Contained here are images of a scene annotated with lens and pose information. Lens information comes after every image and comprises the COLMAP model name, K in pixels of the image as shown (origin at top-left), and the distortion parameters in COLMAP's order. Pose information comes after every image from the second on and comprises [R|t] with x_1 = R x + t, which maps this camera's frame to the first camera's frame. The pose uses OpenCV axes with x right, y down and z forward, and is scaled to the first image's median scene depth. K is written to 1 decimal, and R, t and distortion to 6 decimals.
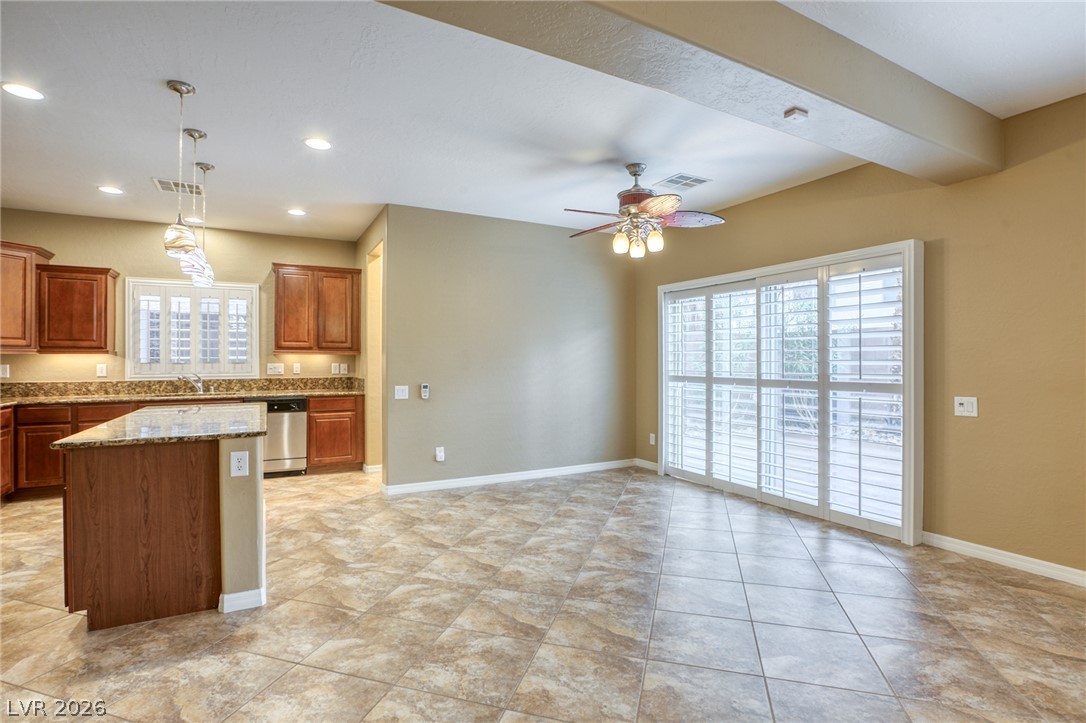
lens RADIAL K [[511.6, 0, 538.8], [0, 511.6, 358.9], [0, 0, 1]] dist [-0.054621, 0.020925]
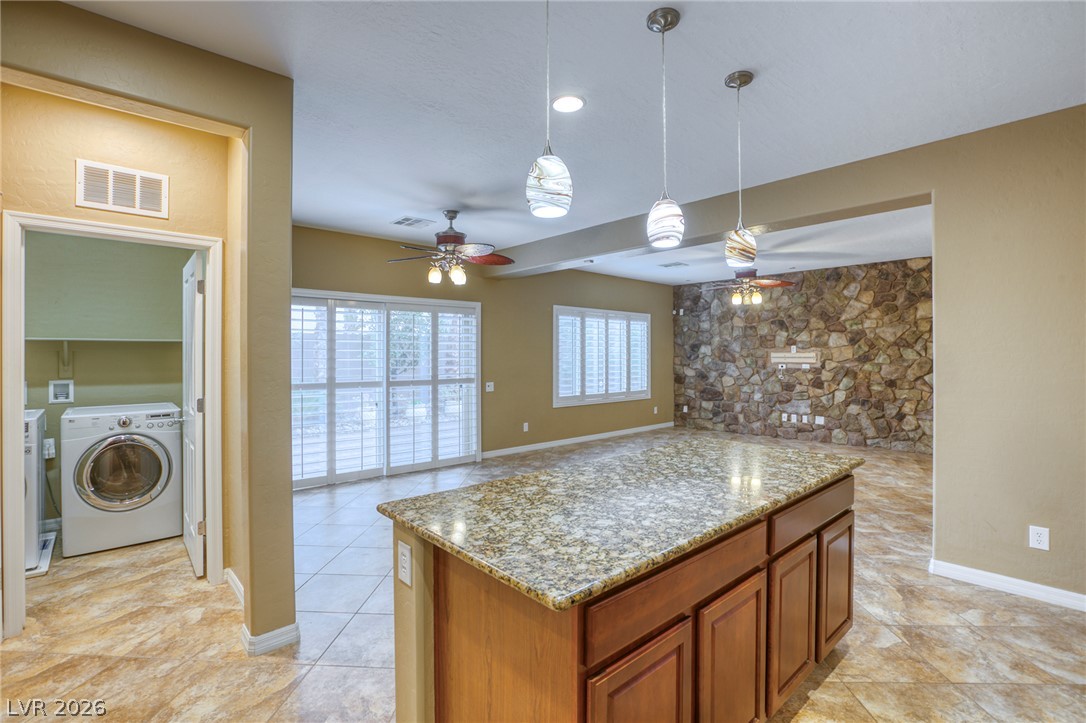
lens RADIAL K [[507.0, 0, 538.0], [0, 507.0, 358.6], [0, 0, 1]] dist [-0.061850, 0.028415]
pose [[-0.233728, -0.006165, 0.972283, -0.851372], [-0.002160, 0.999981, 0.005822, -0.024172], [-0.972300, -0.000739, -0.233736, 0.873818]]
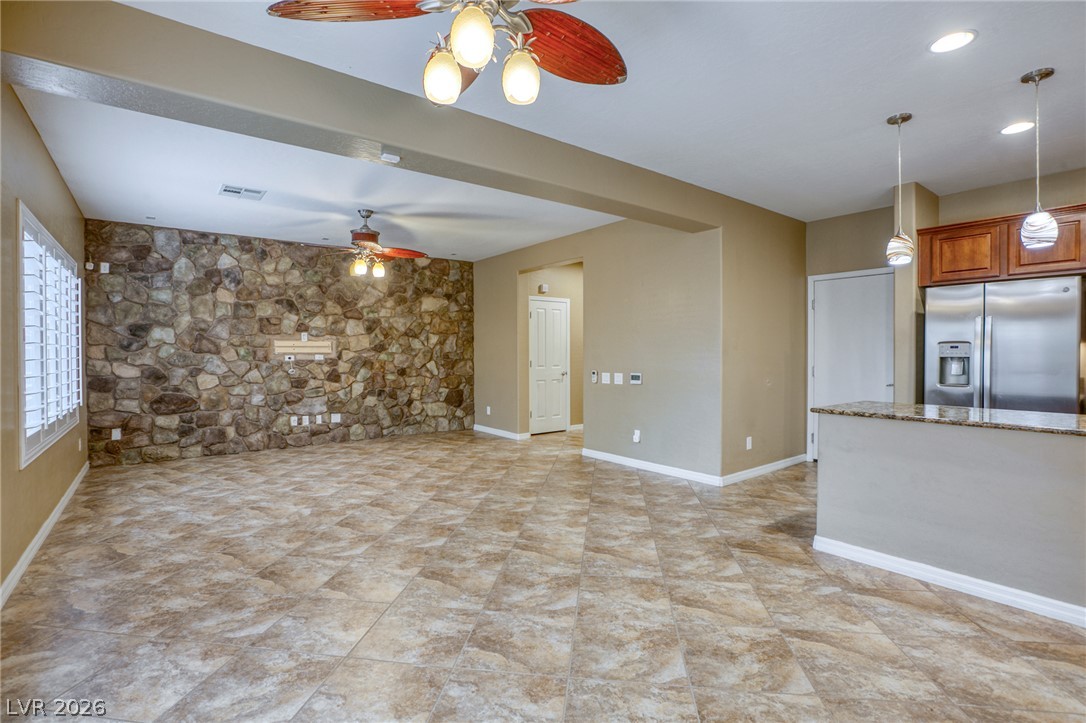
lens RADIAL K [[511.6, 0, 538.8], [0, 511.6, 358.9], [0, 0, 1]] dist [-0.054621, 0.020925]
pose [[-0.987678, 0.004707, -0.156428, 0.170305], [0.003461, 0.999960, 0.008235, 0.004424], [0.156461, 0.007592, -0.987655, 1.134038]]
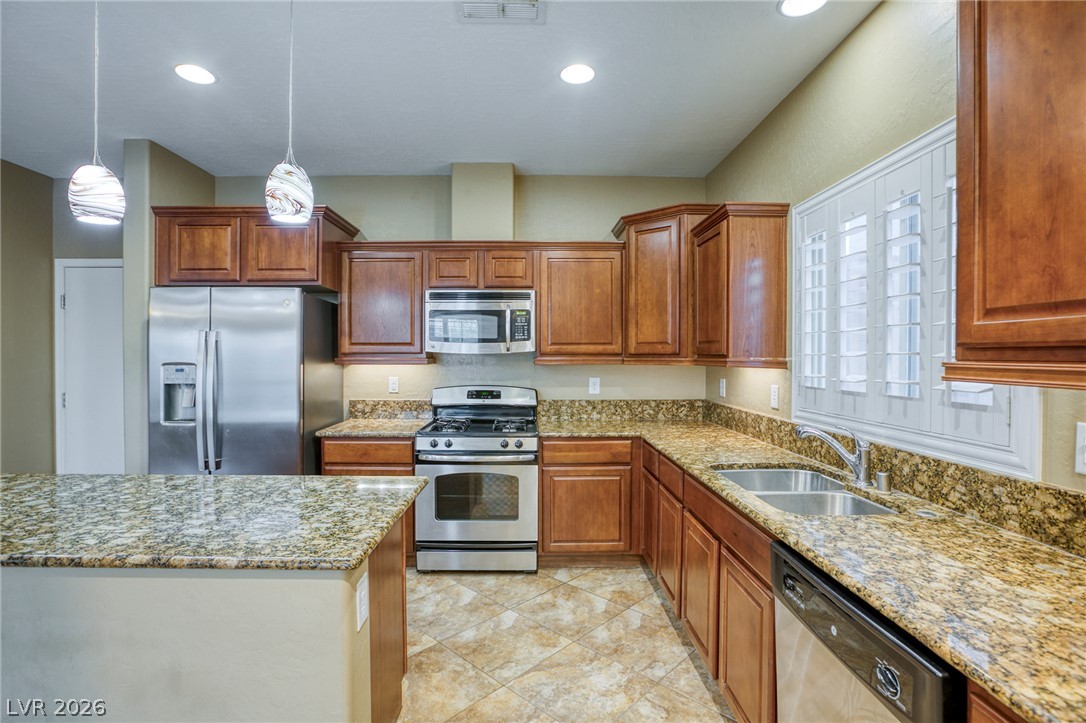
lens RADIAL K [[507.0, 0, 538.0], [0, 507.0, 358.6], [0, 0, 1]] dist [-0.061850, 0.028415]
pose [[-0.458867, 0.008291, -0.888466, -0.310579], [0.003097, 0.999965, 0.007732, -0.023808], [0.888500, 0.000797, -0.458877, 1.095623]]
